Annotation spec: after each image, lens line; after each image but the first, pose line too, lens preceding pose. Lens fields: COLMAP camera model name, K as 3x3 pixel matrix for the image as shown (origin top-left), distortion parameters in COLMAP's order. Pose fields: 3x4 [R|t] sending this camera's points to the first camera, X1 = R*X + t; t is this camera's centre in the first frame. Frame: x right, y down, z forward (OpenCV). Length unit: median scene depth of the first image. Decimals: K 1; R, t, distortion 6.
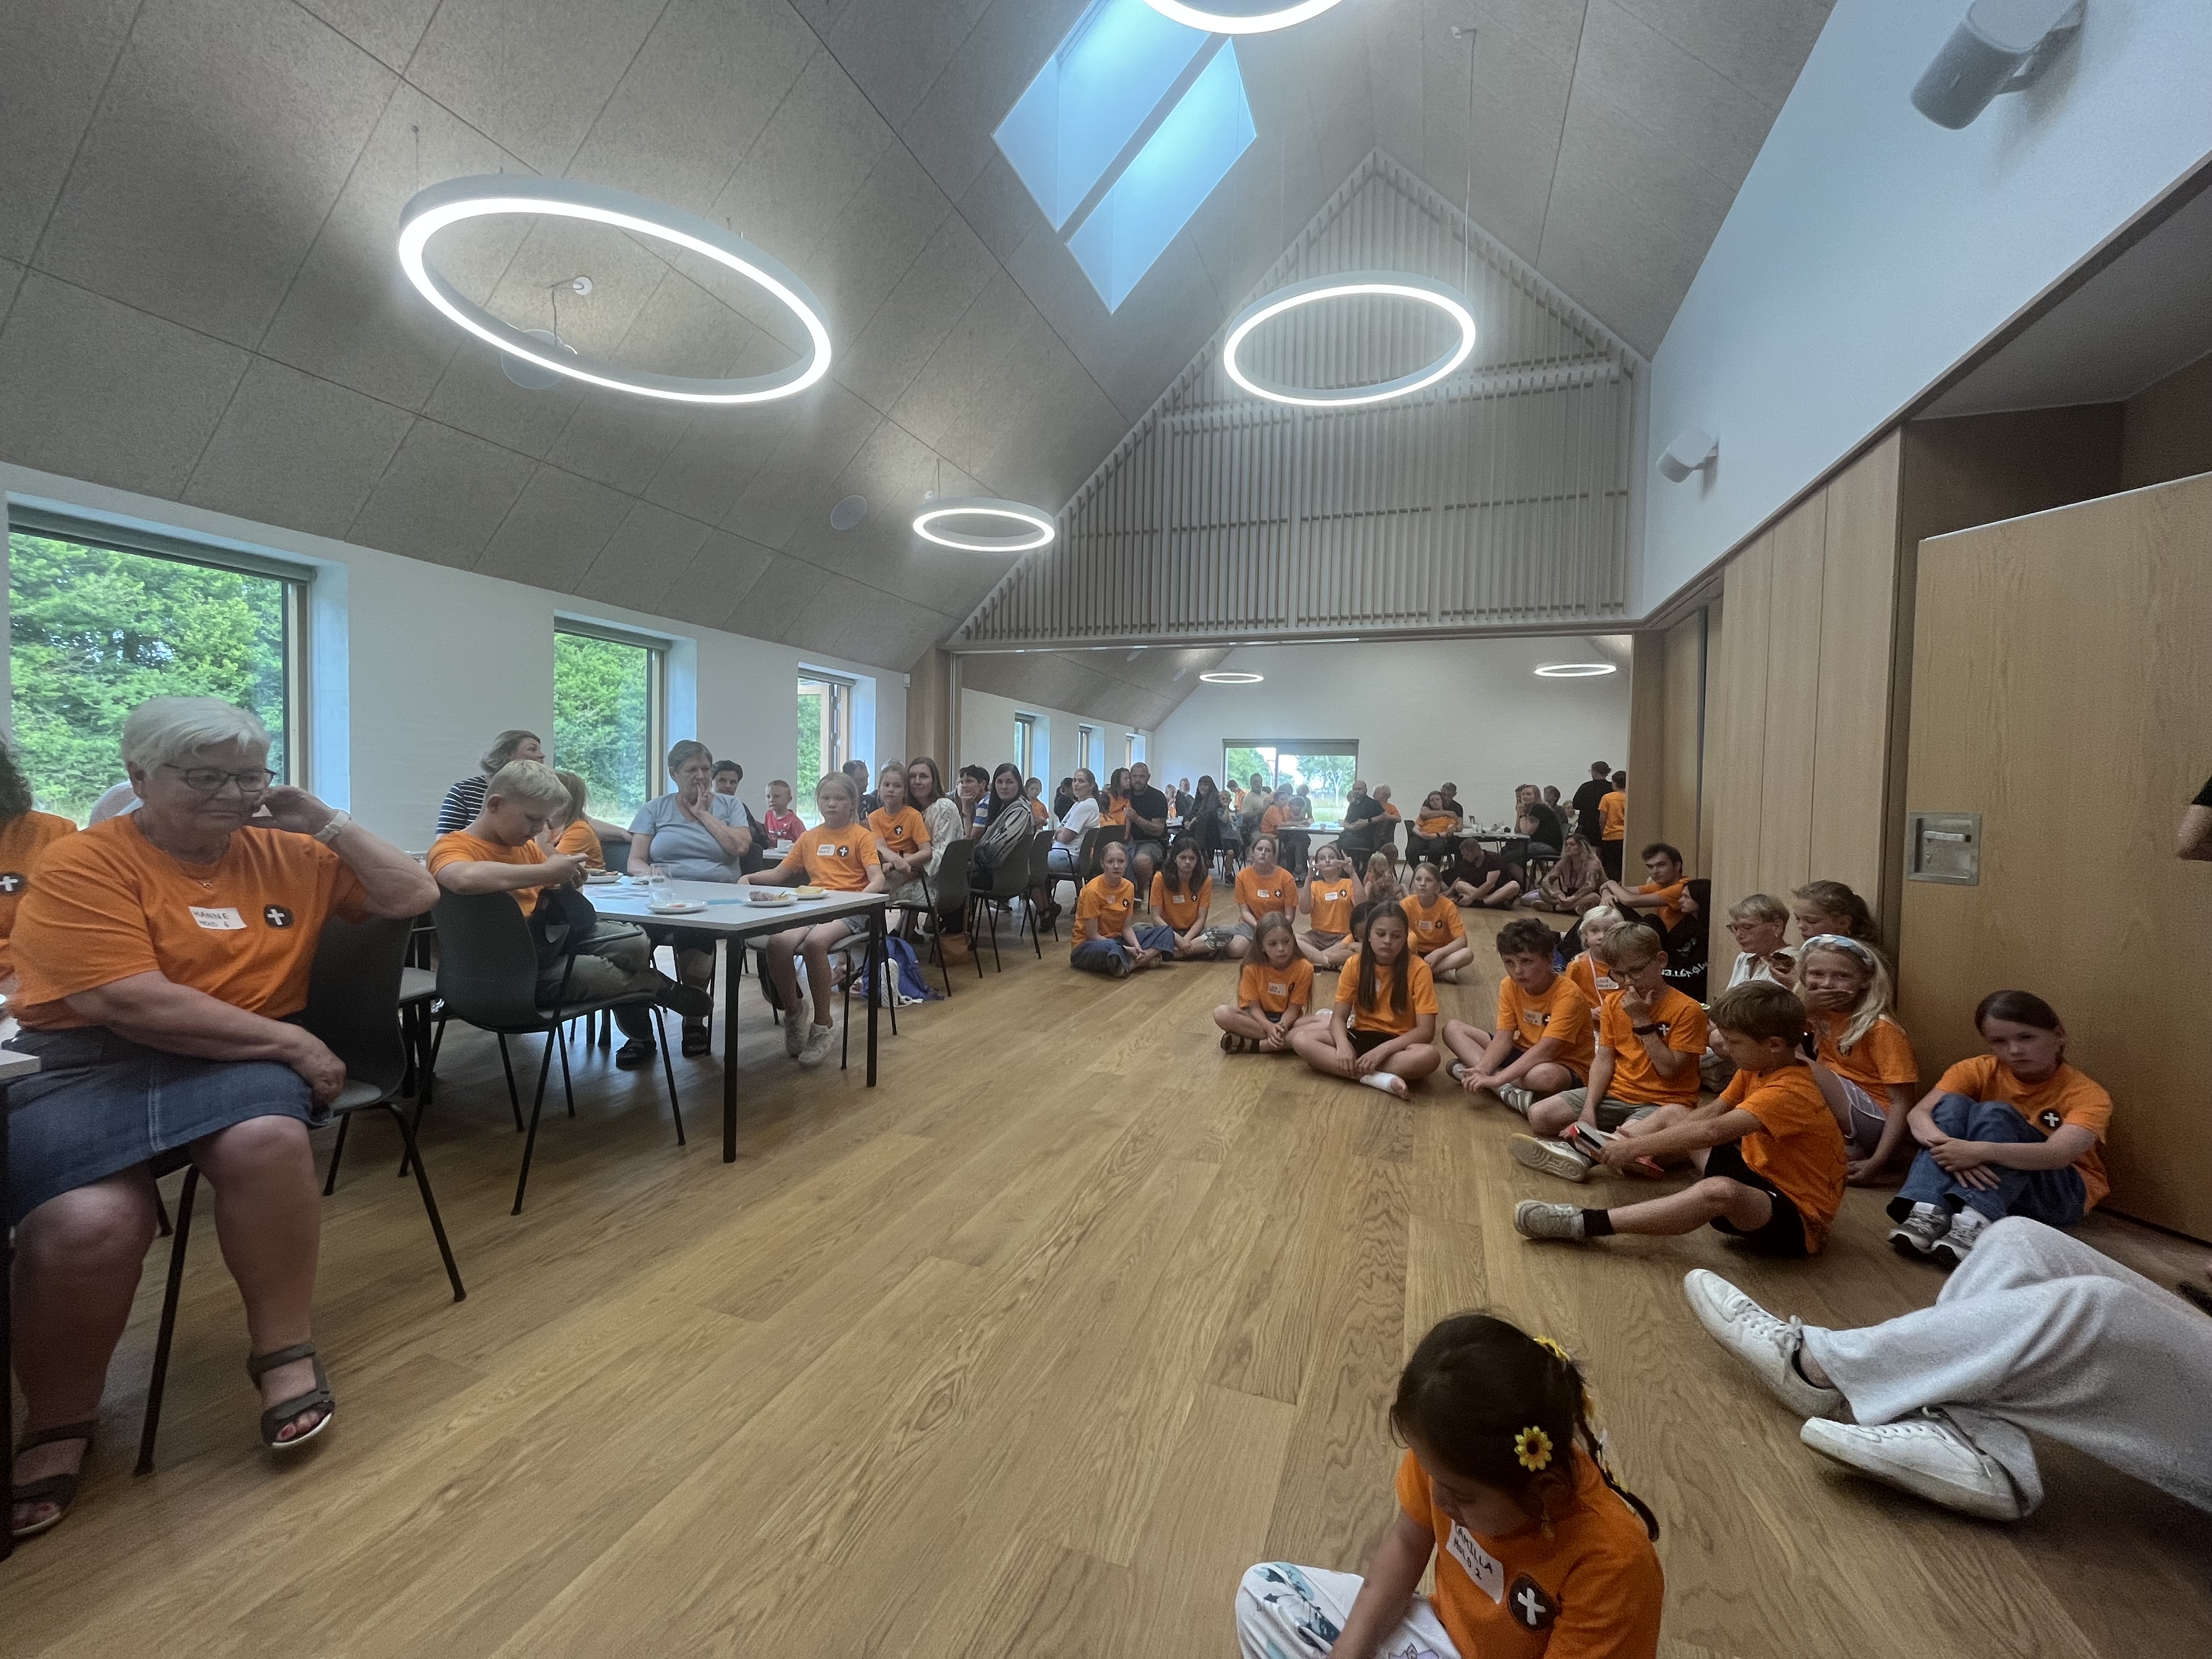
lens RADIAL K [[884.1, 0, 1110.6], [0, 884.1, 823.7], [0, 0, 1]] dist [-0.005511, 0.000264]
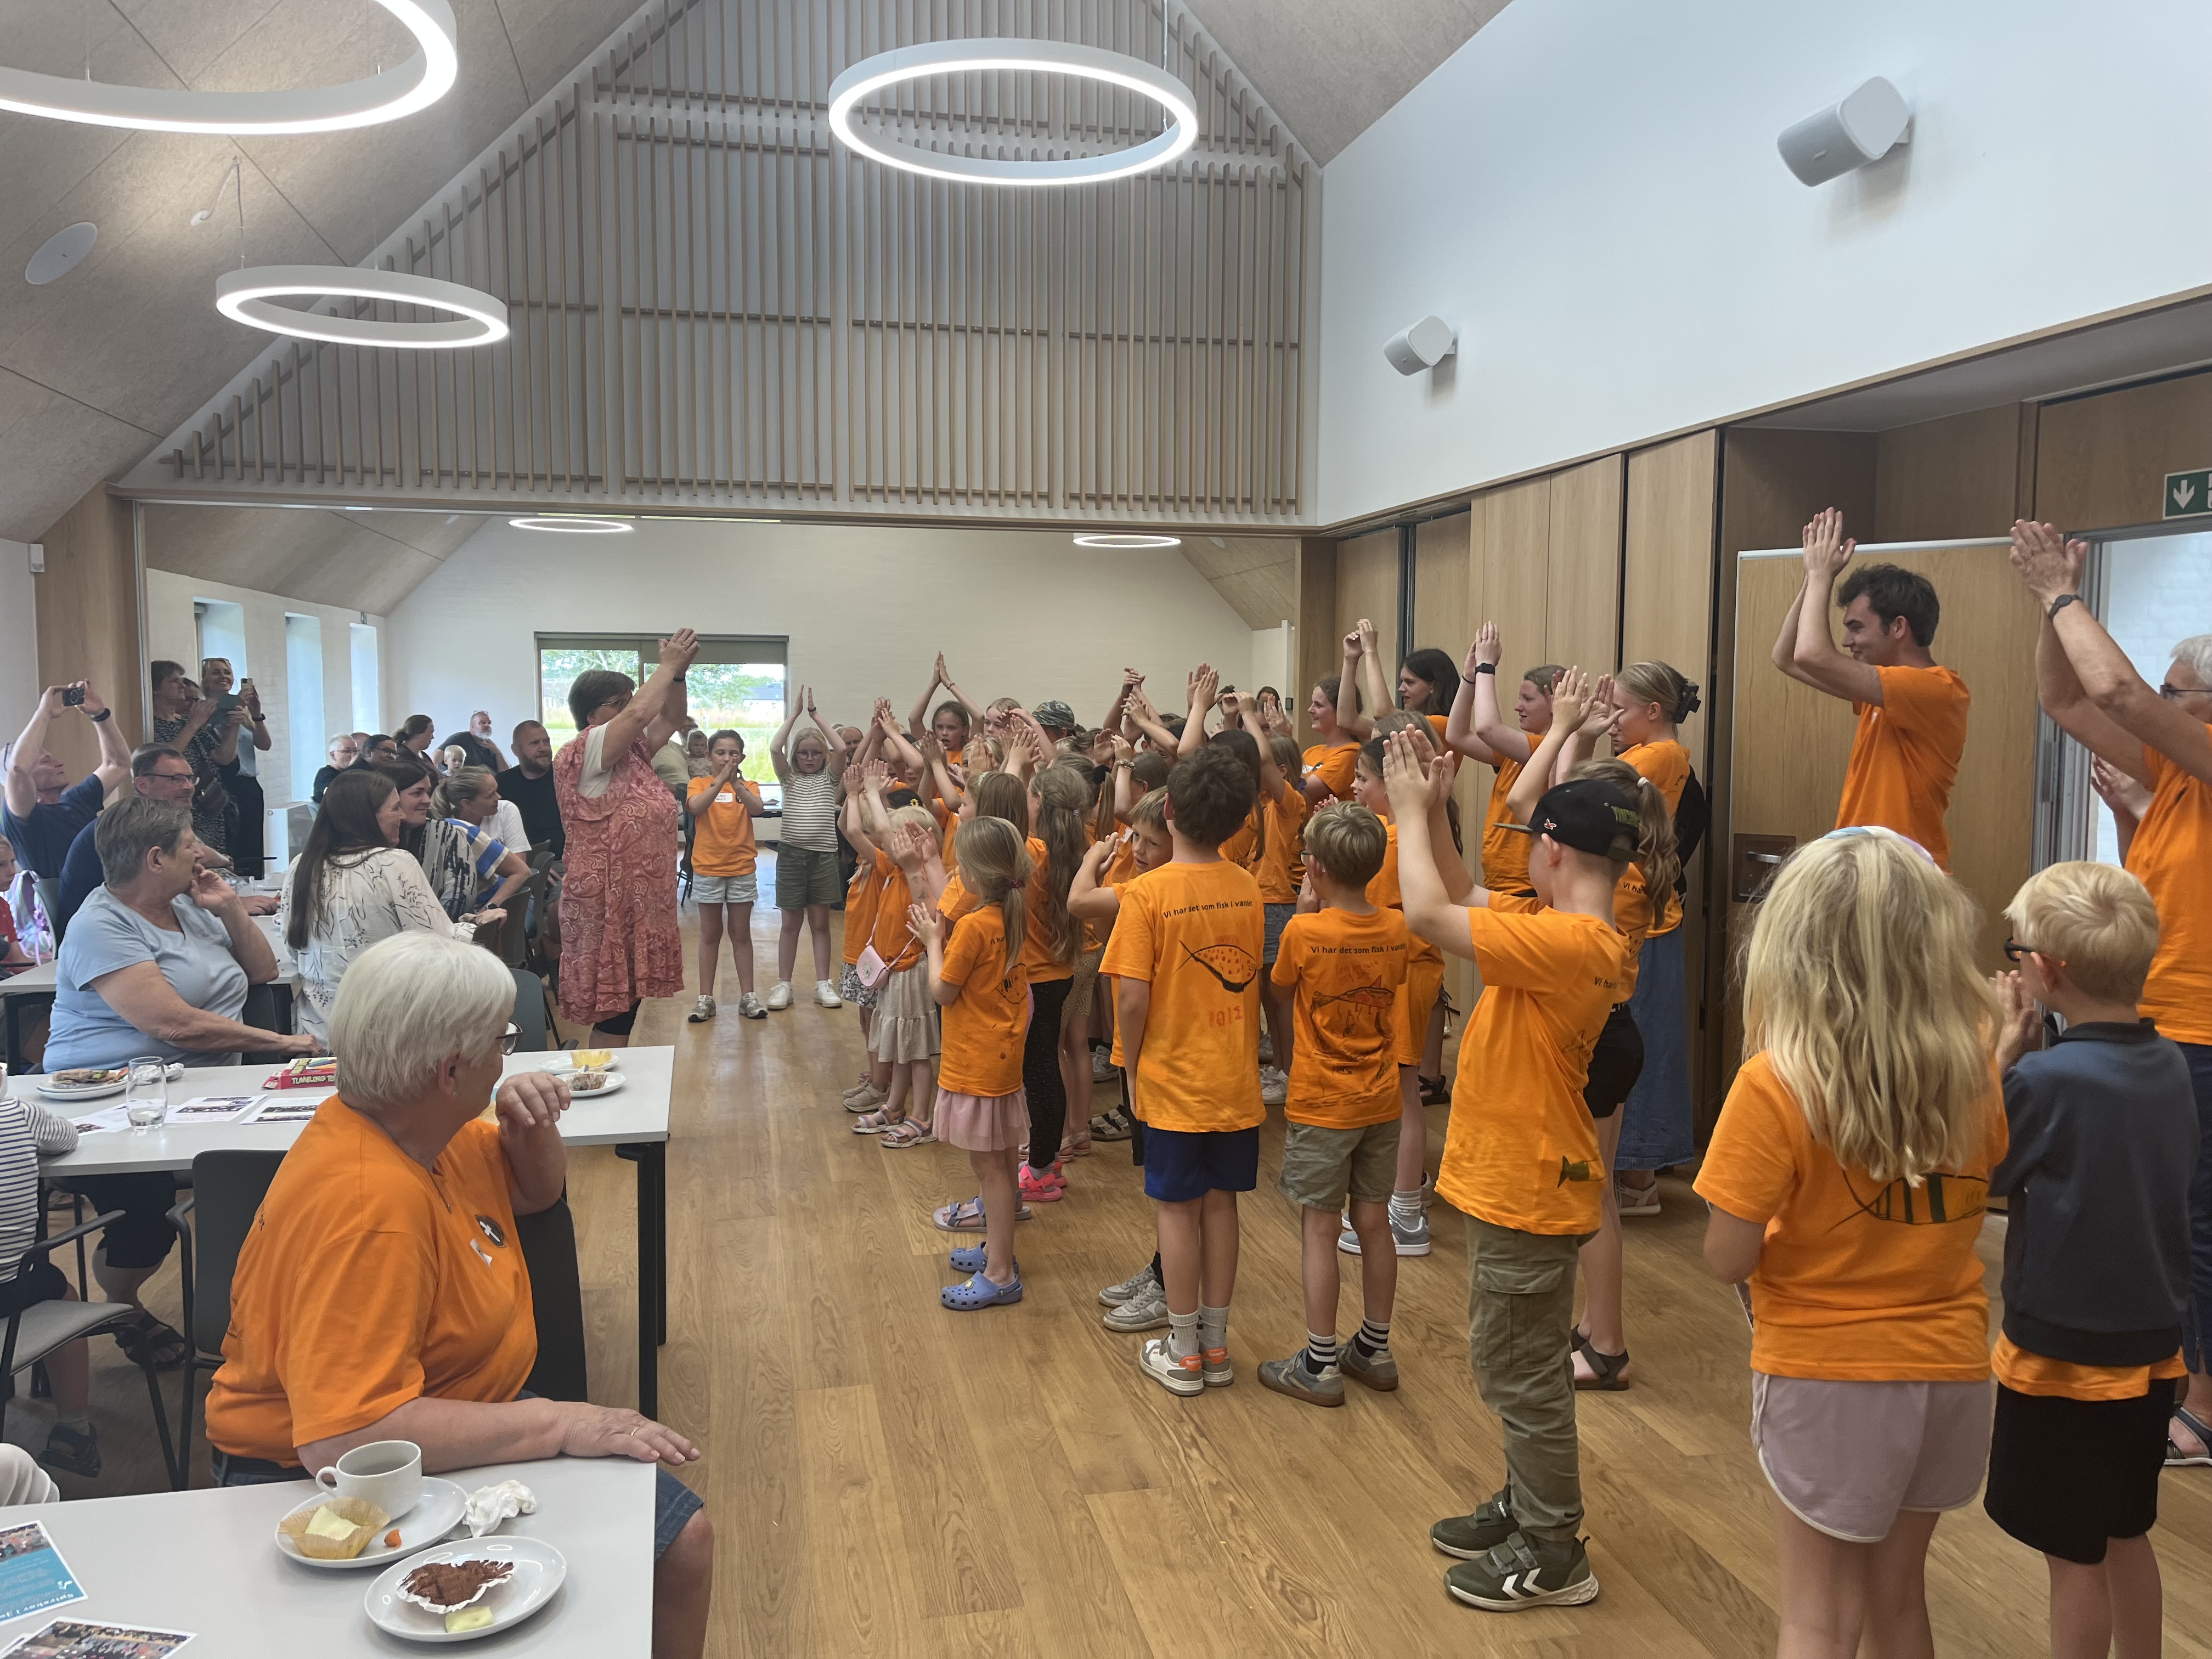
lens RADIAL K [[1666.0, 0, 1111.5], [0, 1666.0, 822.2], [0, 0, 1]] dist [0.070960, -0.097644]
pose [[0.843813, -0.059755, 0.533301, -0.329925], [0.034529, 0.997767, 0.057165, -0.073920], [-0.535526, -0.029822, 0.843992, -0.103045]]
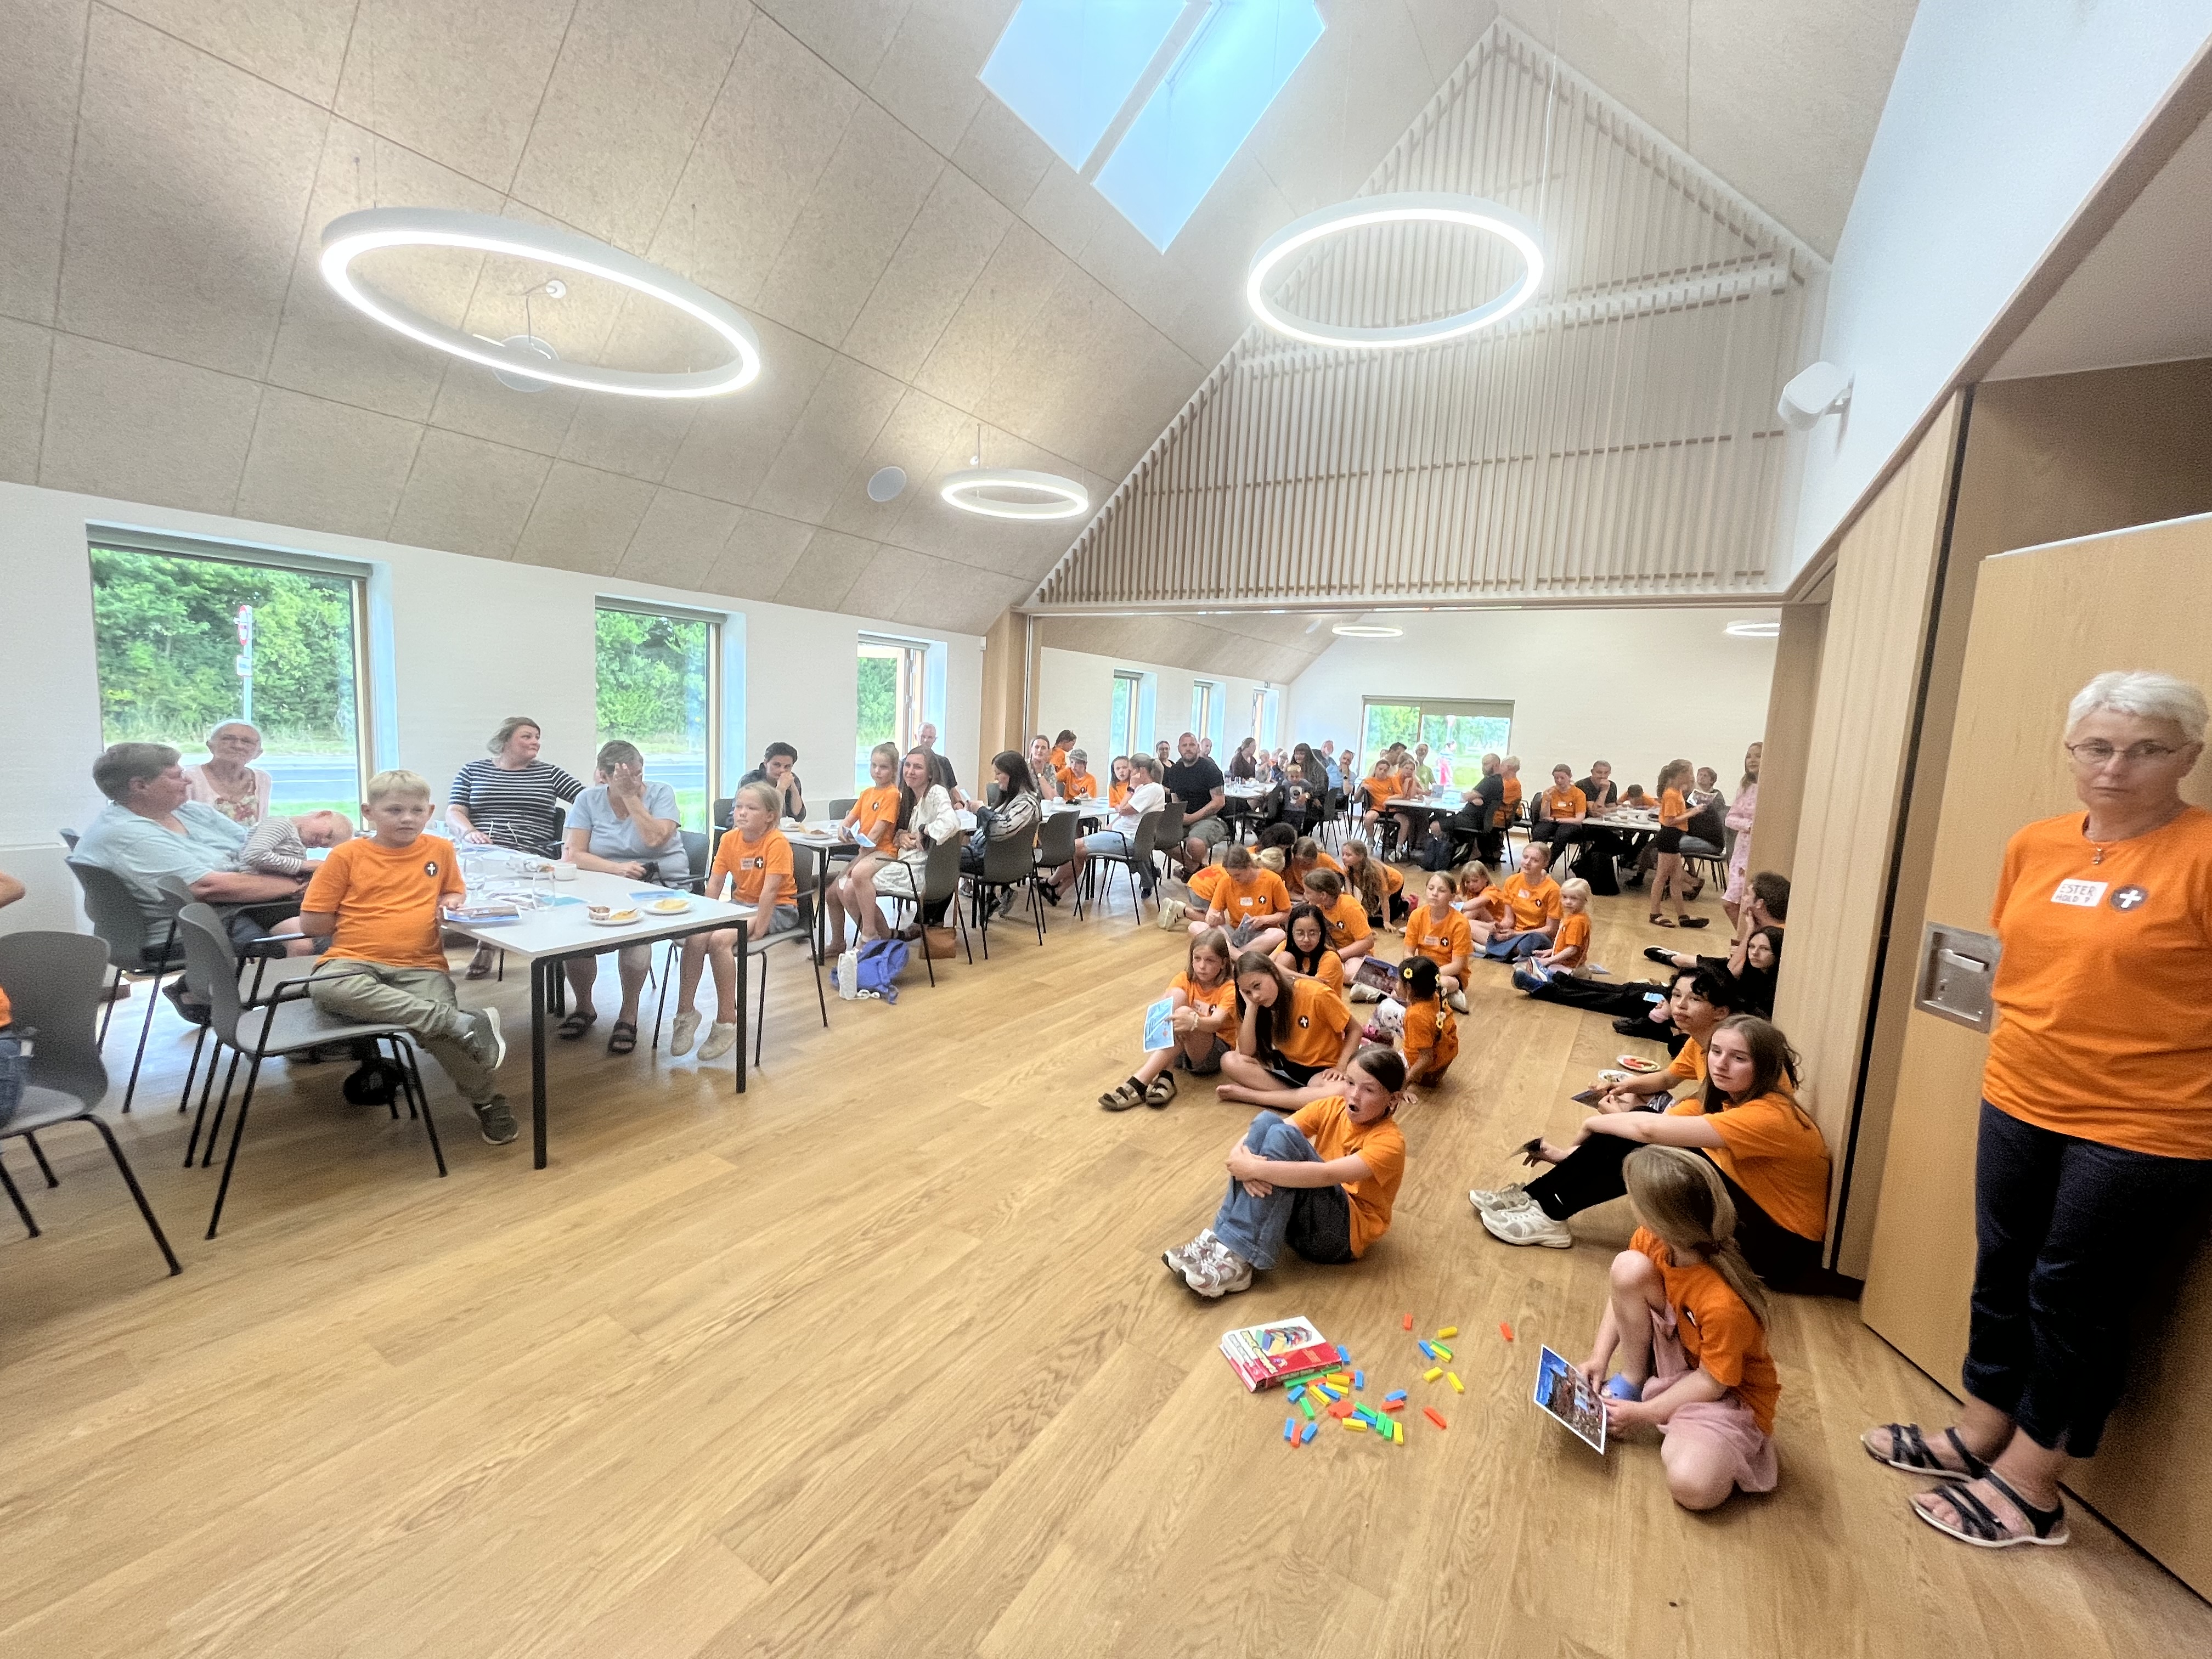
lens RADIAL K [[884.1, 0, 1110.4], [0, 884.1, 822.2], [0, 0, 1]] dist [-0.005511, 0.000264]
pose [[0.976055, 0.055113, -0.210425, 0.186219], [-0.039888, 0.996315, 0.075928, -0.059524], [0.213835, -0.065717, 0.974657, 0.058581]]
